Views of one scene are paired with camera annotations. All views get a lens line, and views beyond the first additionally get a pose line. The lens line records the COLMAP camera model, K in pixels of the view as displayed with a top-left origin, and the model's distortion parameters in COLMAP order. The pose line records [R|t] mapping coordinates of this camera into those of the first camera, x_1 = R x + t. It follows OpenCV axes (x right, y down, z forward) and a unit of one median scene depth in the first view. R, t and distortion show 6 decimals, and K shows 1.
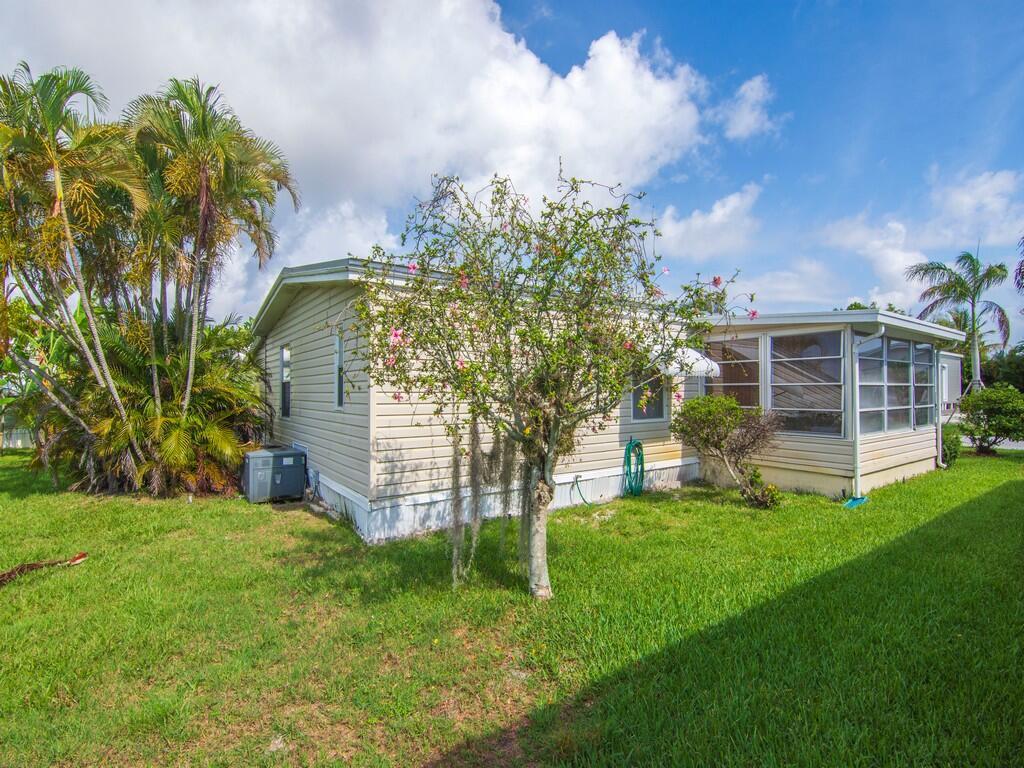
lens RADIAL K [[491.0, 0, 512.0], [0, 491.0, 384.0], [0, 0, 1]] dist [-0.014418, -0.005947]
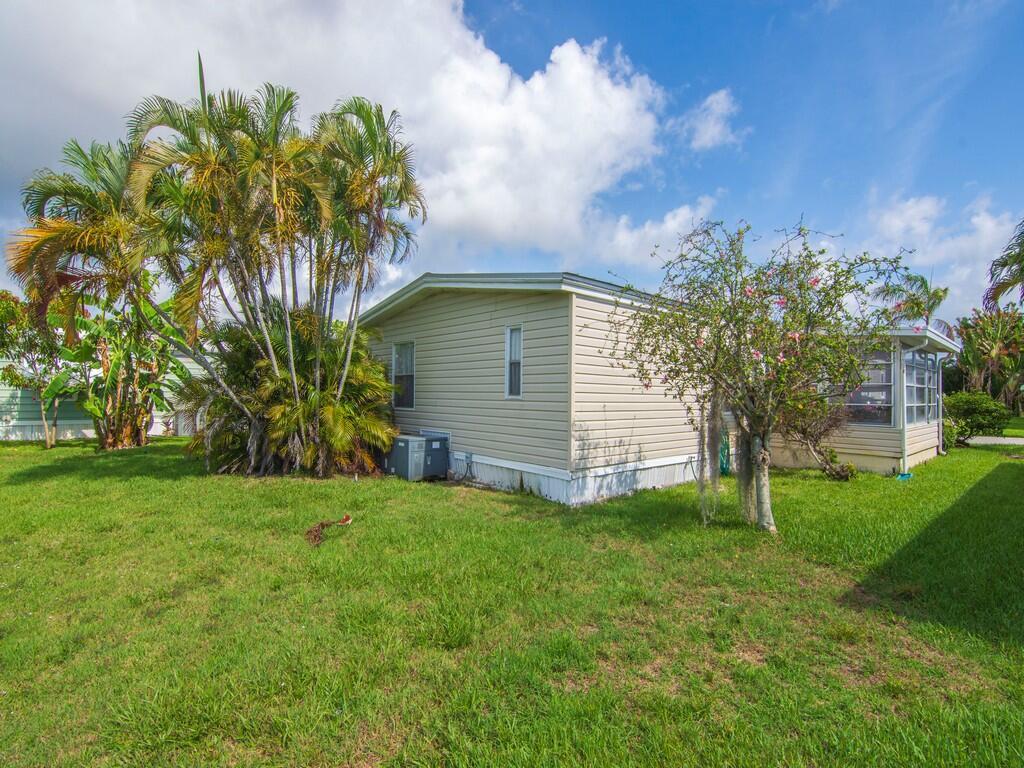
lens RADIAL K [[492.1, 0, 509.9], [0, 492.1, 401.0], [0, 0, 1]] dist [-0.020589, 0.000070]
pose [[0.994870, 0.012481, 0.100391, -0.463083], [-0.015421, 0.999473, 0.028570, 0.025157], [-0.099981, -0.029972, 0.994538, -0.157164]]
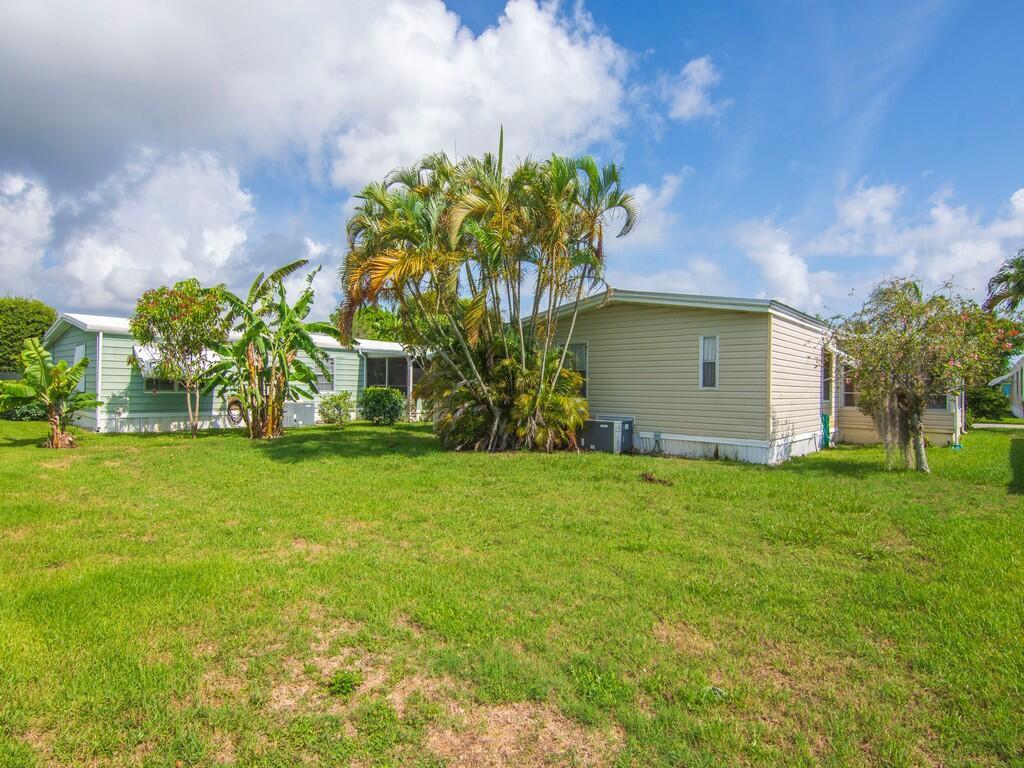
lens RADIAL K [[546.2, 0, 516.3], [0, 546.2, 435.7], [0, 0, 1]] dist [-0.000262, -0.039156]
pose [[0.976195, -0.004203, 0.216855, -1.282569], [-0.018239, 0.994680, 0.101385, 0.033077], [-0.216128, -0.102927, 0.970925, -0.549050]]
